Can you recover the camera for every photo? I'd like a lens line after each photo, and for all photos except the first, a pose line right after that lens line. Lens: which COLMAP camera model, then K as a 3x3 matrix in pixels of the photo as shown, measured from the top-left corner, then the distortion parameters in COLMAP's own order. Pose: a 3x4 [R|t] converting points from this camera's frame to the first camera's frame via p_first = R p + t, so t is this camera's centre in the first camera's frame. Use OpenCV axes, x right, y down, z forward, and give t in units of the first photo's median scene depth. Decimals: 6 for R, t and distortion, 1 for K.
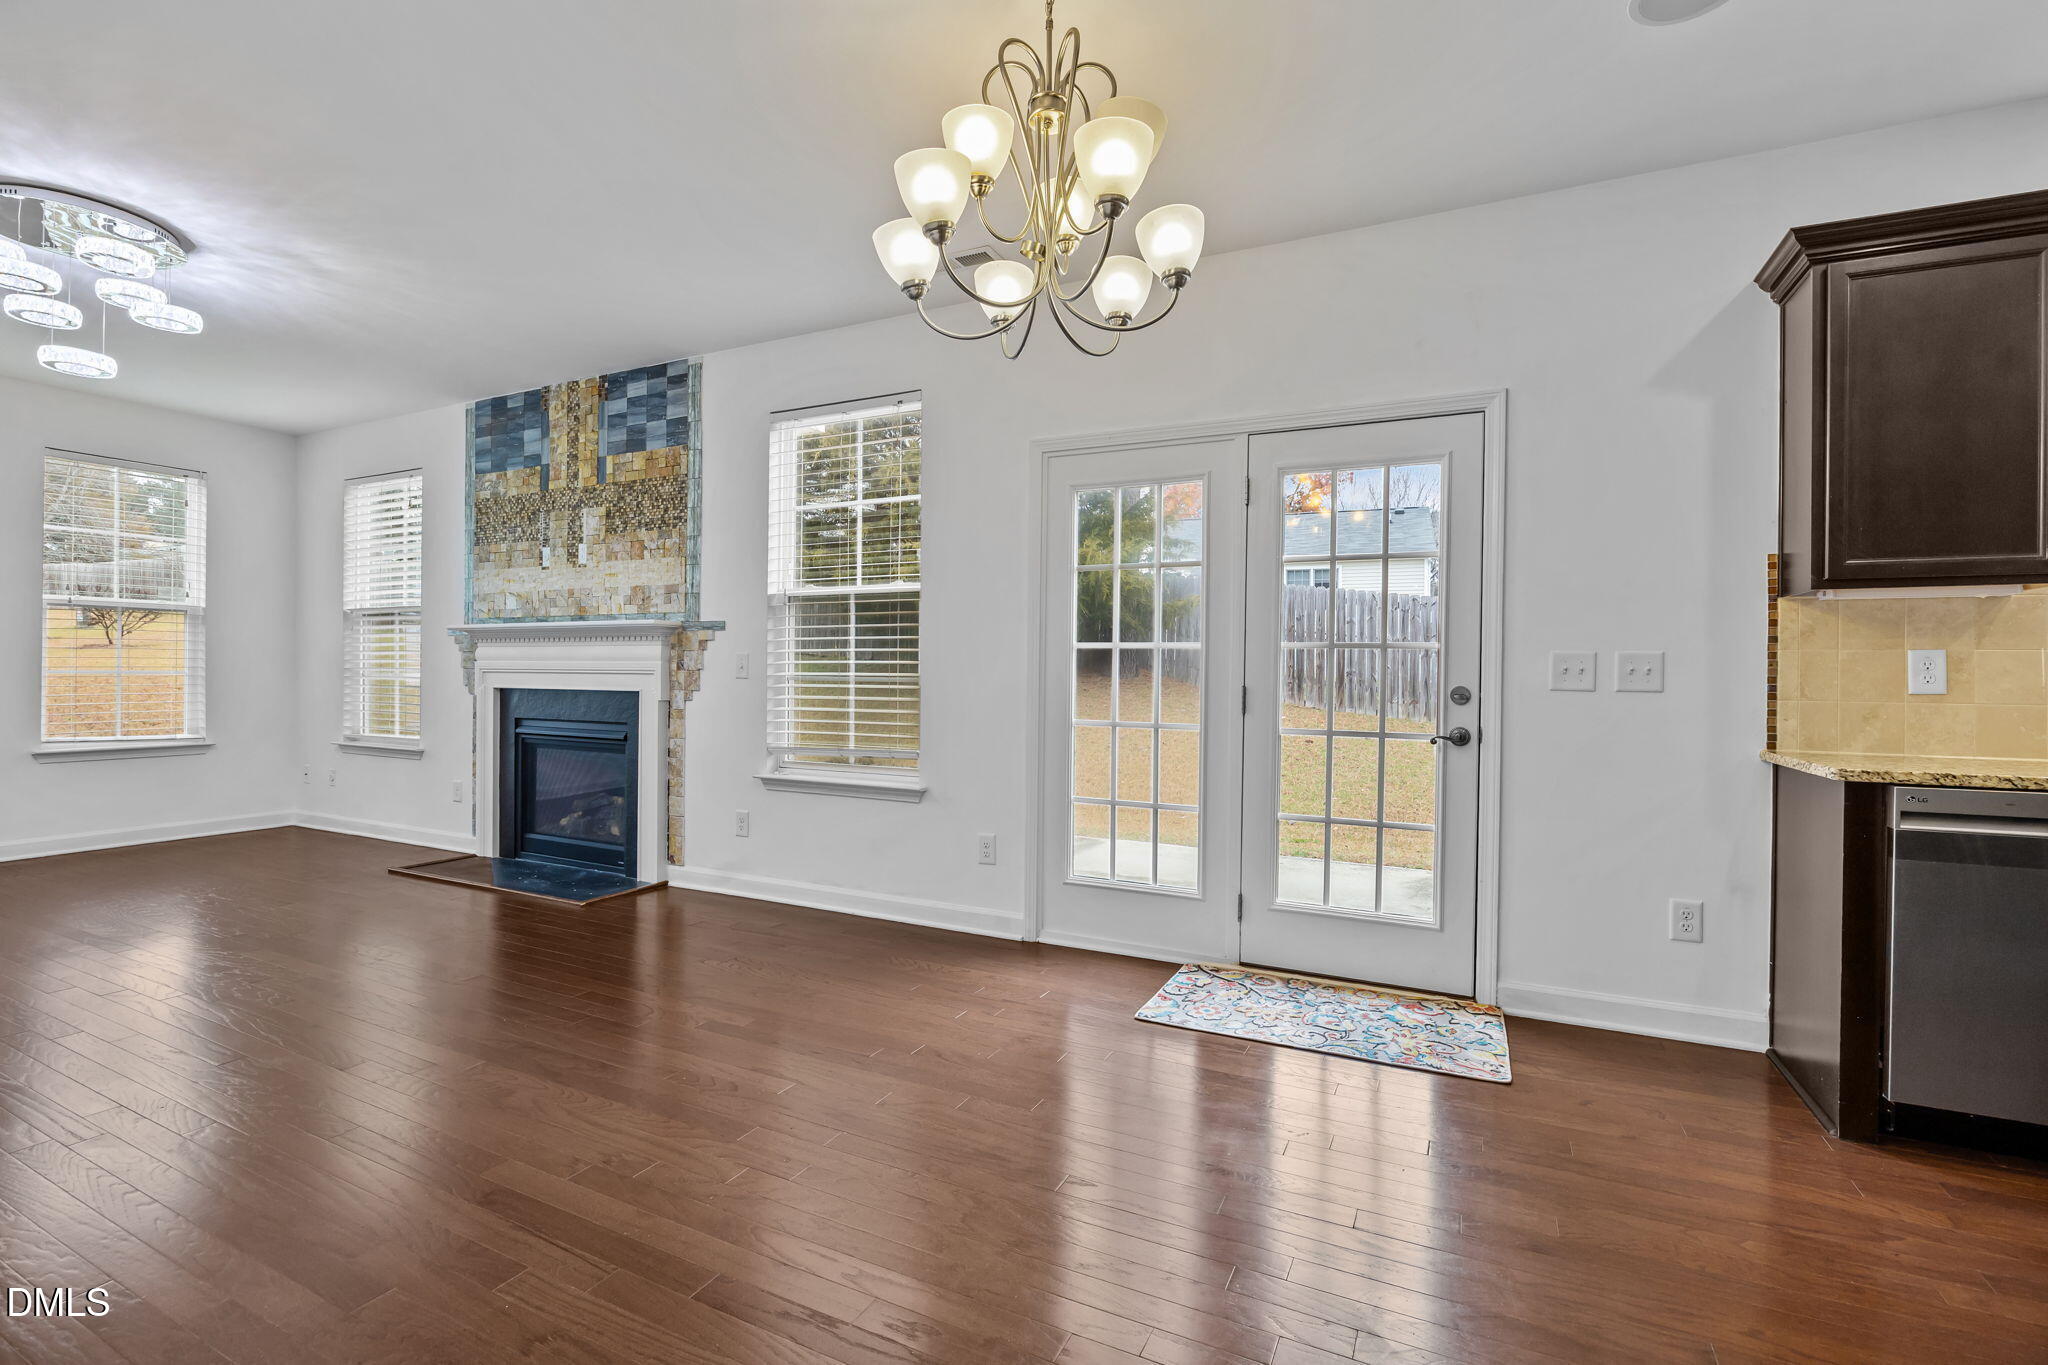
lens RADIAL K [[942.2, 0, 1025.7], [0, 942.2, 675.4], [0, 0, 1]] dist [-0.013200, 0.001013]
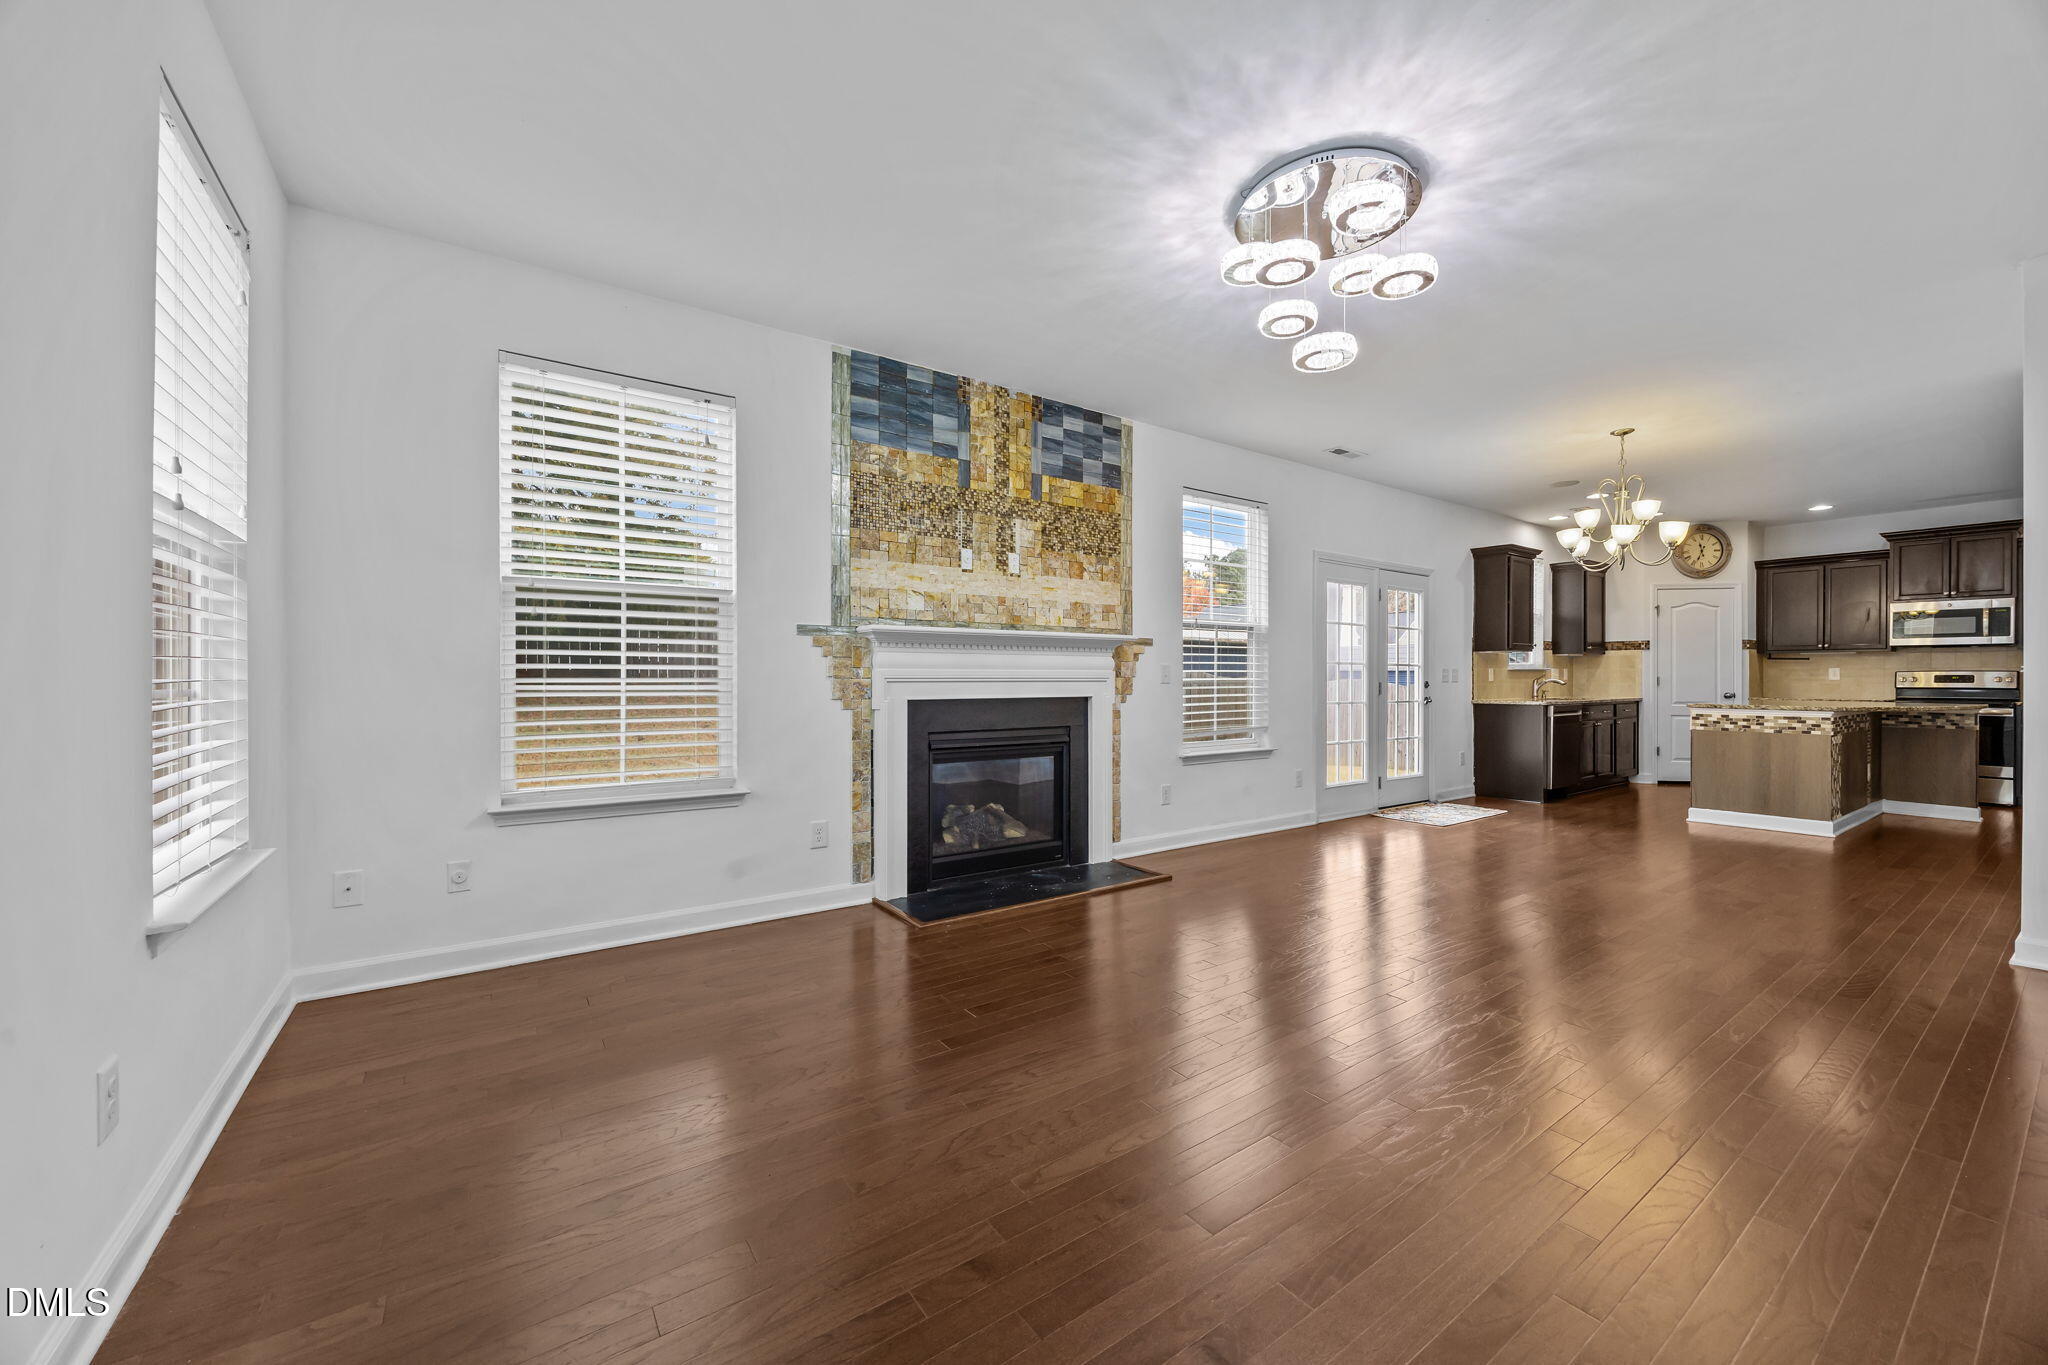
lens RADIAL K [[778.2, 0, 1028.6], [0, 778.2, 677.0], [0, 0, 1]] dist [-0.001862, -0.000286]
pose [[0.468657, -0.007664, 0.883347, -1.207950], [0.006642, 0.999965, 0.005152, -0.011330], [-0.883355, 0.003452, 0.468691, 0.595757]]
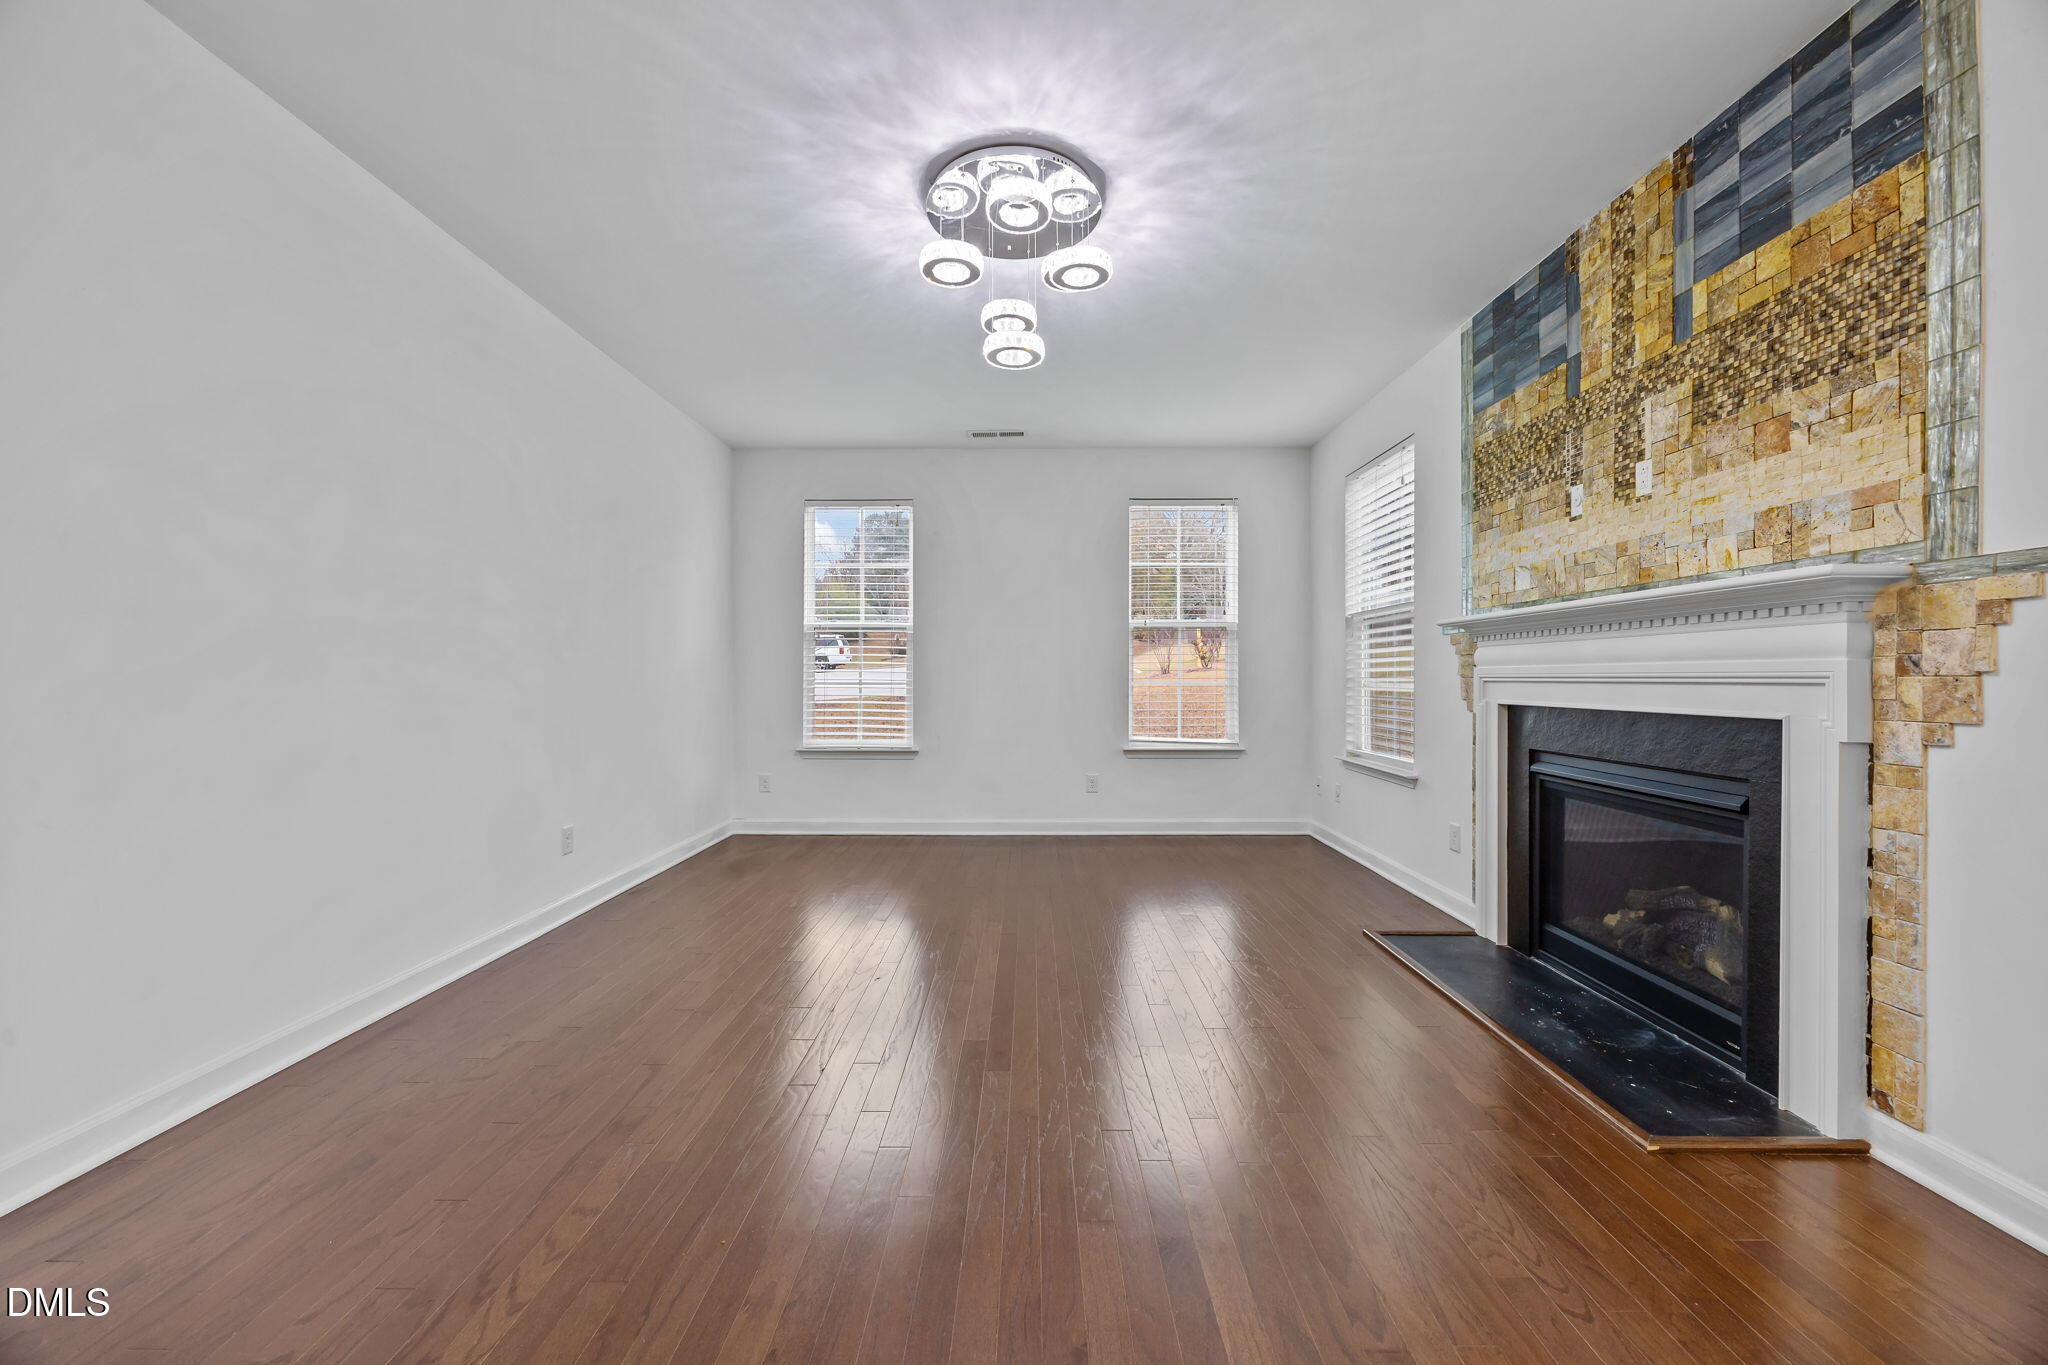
lens RADIAL K [[778.2, 0, 1028.6], [0, 778.2, 677.0], [0, 0, 1]] dist [-0.001862, -0.000286]
pose [[0.450281, -0.009103, -0.892840, -0.215040], [0.000250, 0.999949, -0.010068, -0.001215], [0.892887, 0.004310, 0.450261, 0.444320]]
